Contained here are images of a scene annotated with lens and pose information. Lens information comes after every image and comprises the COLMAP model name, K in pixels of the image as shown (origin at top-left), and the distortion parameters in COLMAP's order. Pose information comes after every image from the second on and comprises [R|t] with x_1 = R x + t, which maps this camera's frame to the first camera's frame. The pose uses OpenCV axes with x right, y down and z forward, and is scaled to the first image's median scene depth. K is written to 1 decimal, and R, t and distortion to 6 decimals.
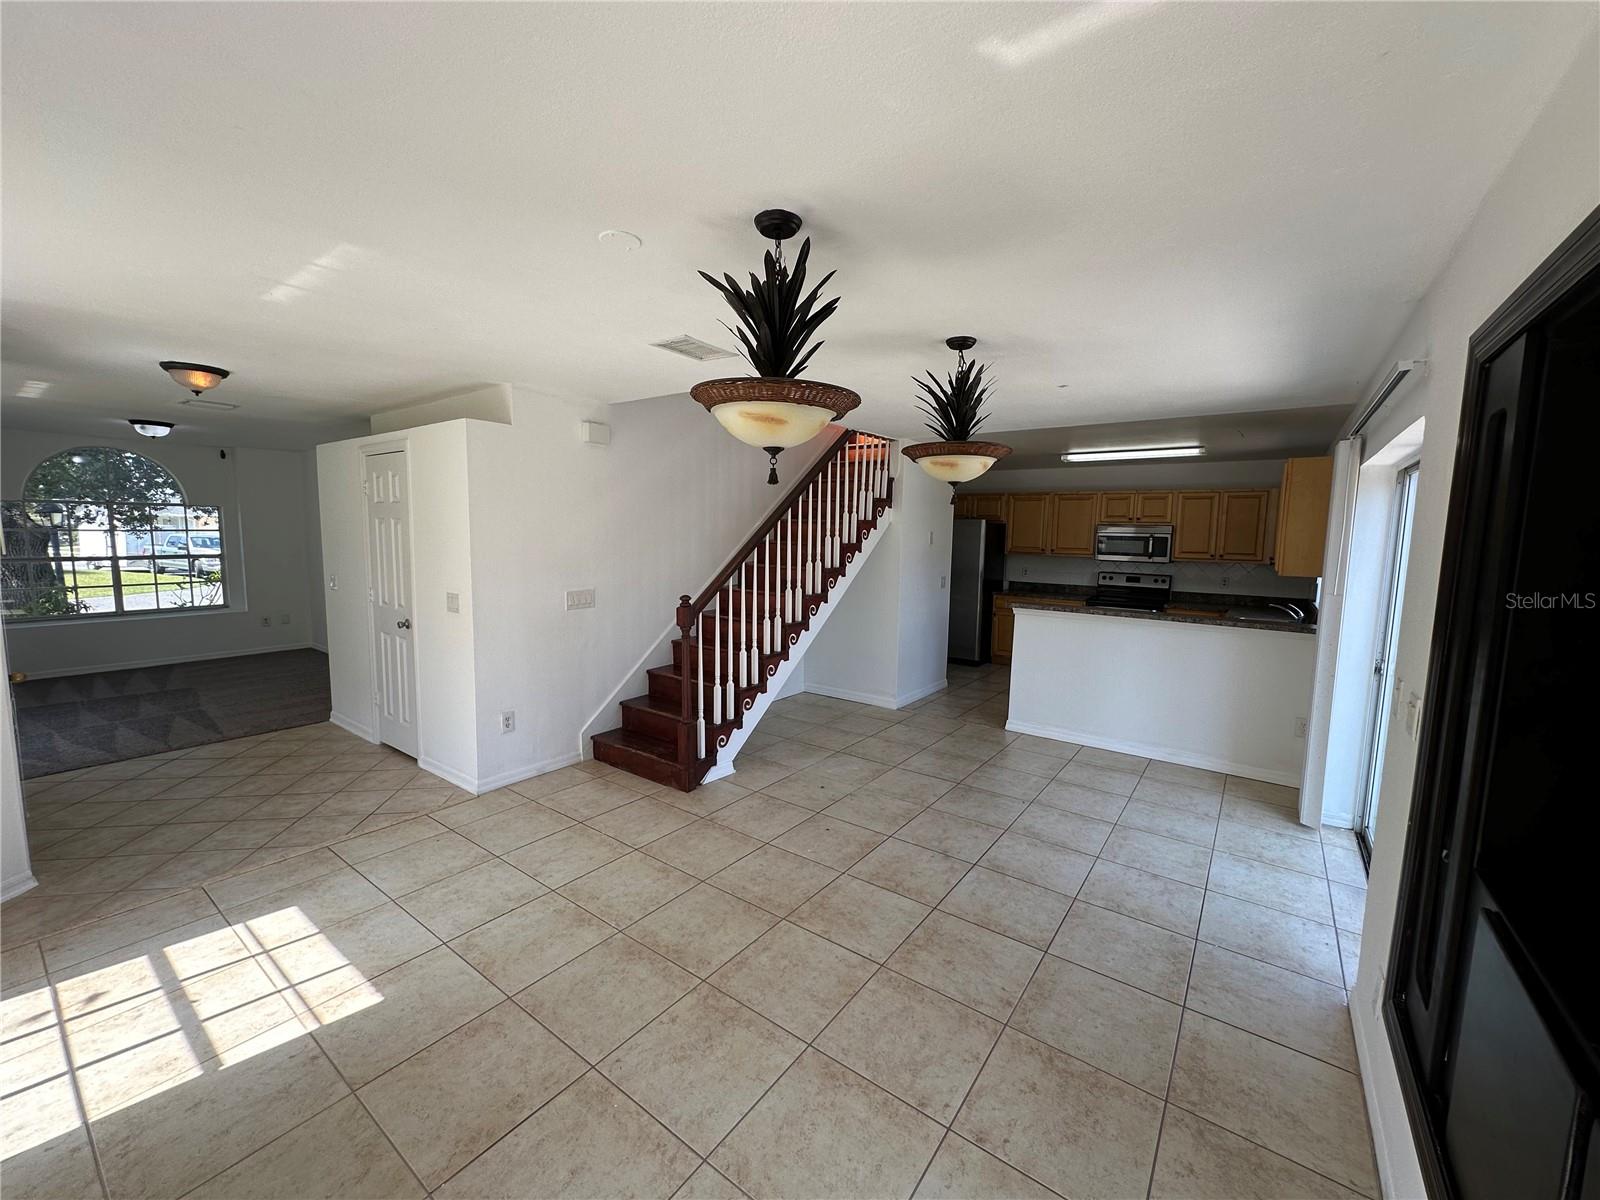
lens RADIAL K [[640.2, 0, 799.2], [0, 640.2, 596.5], [0, 0, 1]] dist [-0.006356, 0.000168]
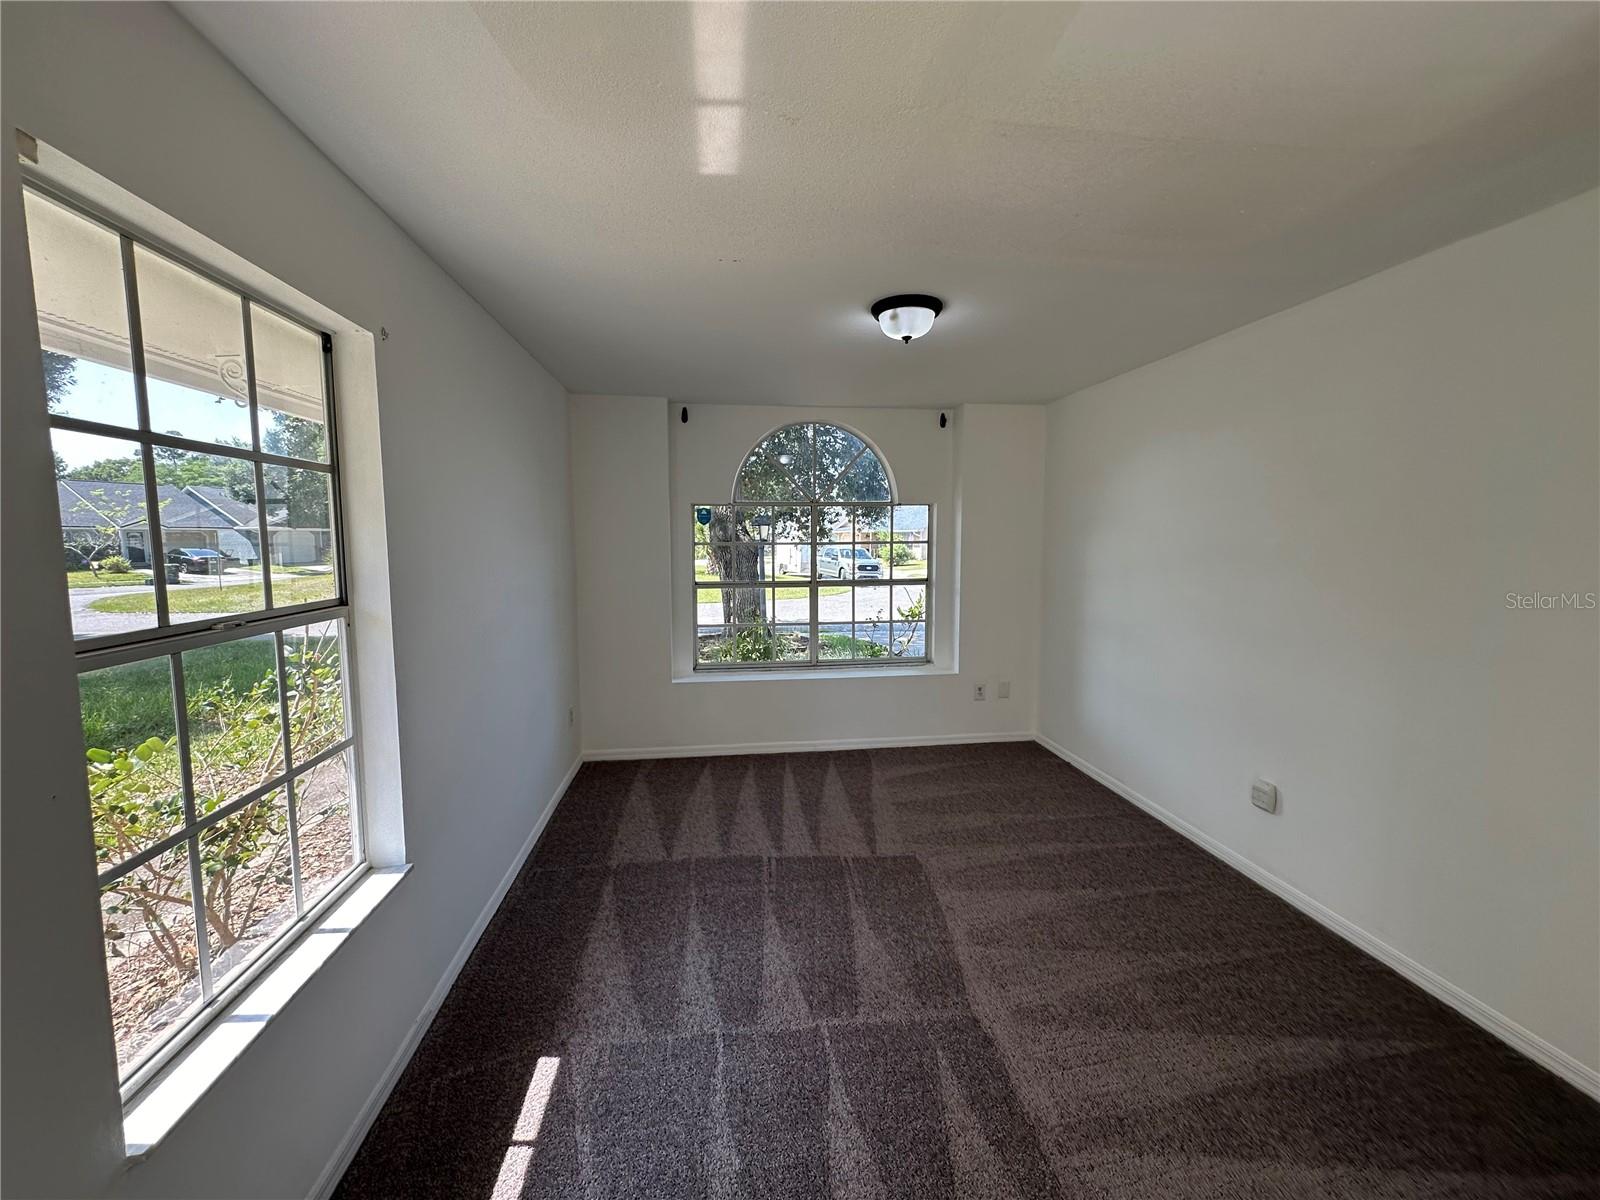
lens RADIAL K [[640.2, 0, 799.2], [0, 640.2, 596.5], [0, 0, 1]] dist [-0.006356, 0.000168]
pose [[0.688860, 0.048550, -0.723267, -0.474975], [-0.059028, 0.998198, 0.010785, -0.043095], [0.722487, 0.035264, 0.690485, 0.413640]]
